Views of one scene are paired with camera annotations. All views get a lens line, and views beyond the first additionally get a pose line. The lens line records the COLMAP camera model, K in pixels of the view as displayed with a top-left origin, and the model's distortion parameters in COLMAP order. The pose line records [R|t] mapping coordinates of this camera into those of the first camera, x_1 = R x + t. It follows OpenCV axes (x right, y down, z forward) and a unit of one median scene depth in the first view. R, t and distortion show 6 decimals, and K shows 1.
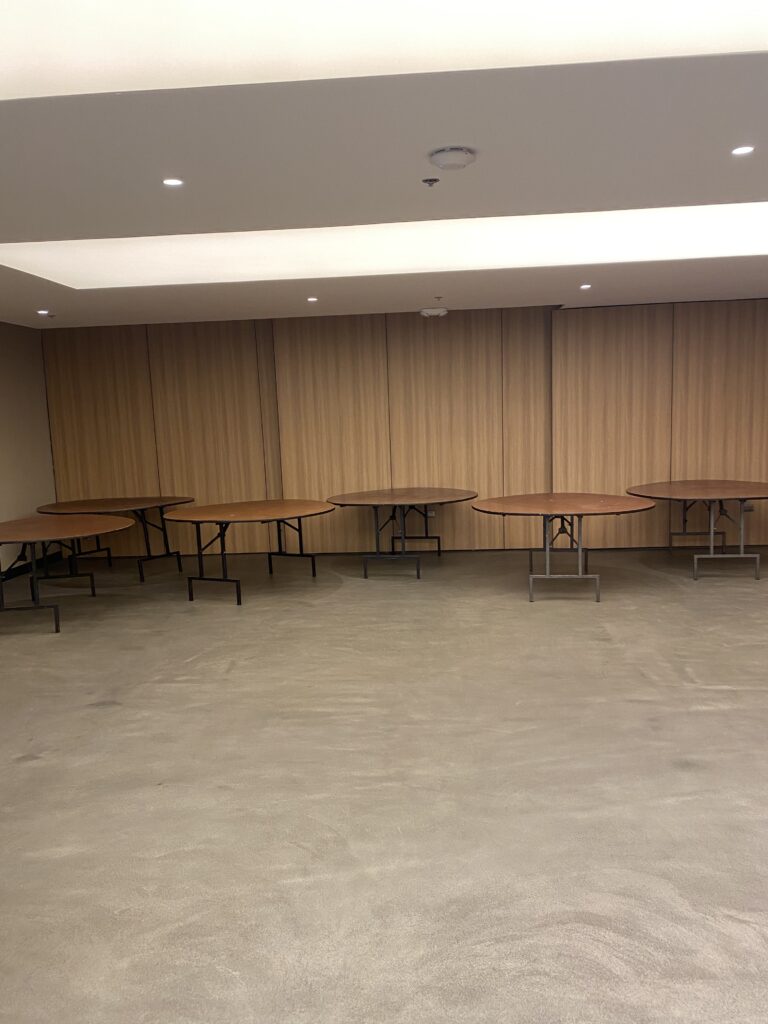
lens RADIAL K [[780.6, 0, 372.3], [0, 780.6, 519.7], [0, 0, 1]] dist [0.058807, -0.066308]
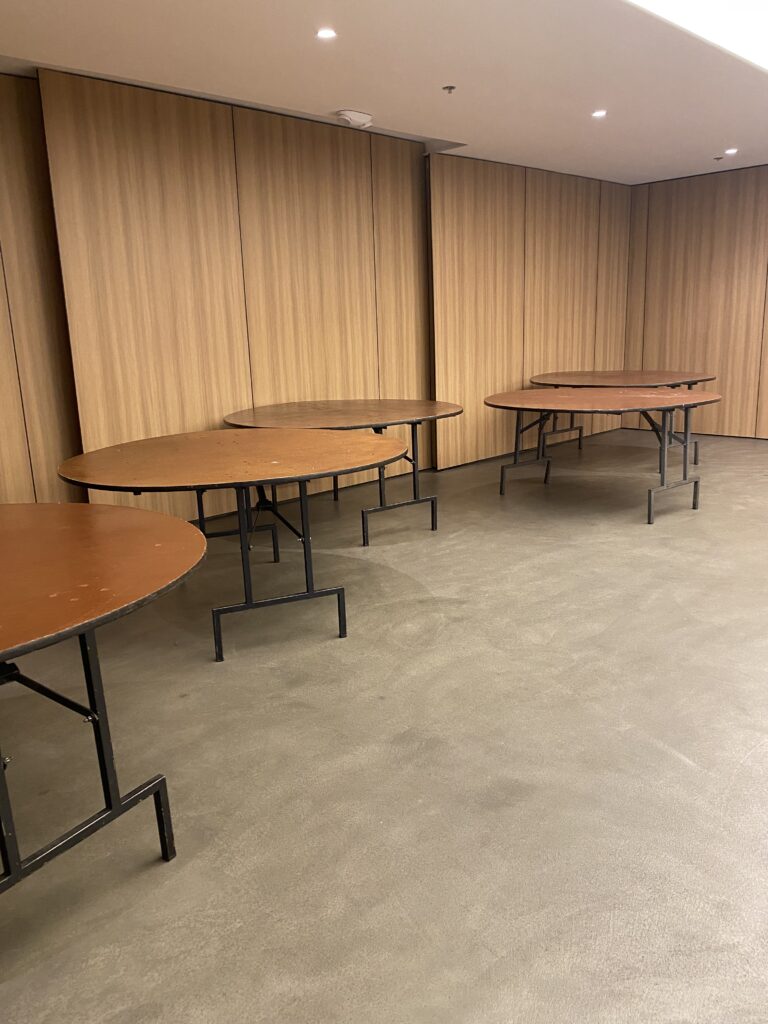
lens RADIAL K [[780.6, 0, 384.6], [0, 780.6, 519.2], [0, 0, 1]] dist [0.058807, -0.066308]
pose [[0.652440, -0.169694, 0.738597, -0.442970], [0.106831, 0.985470, 0.132045, -0.025206], [-0.750273, -0.007247, 0.661089, 0.560573]]
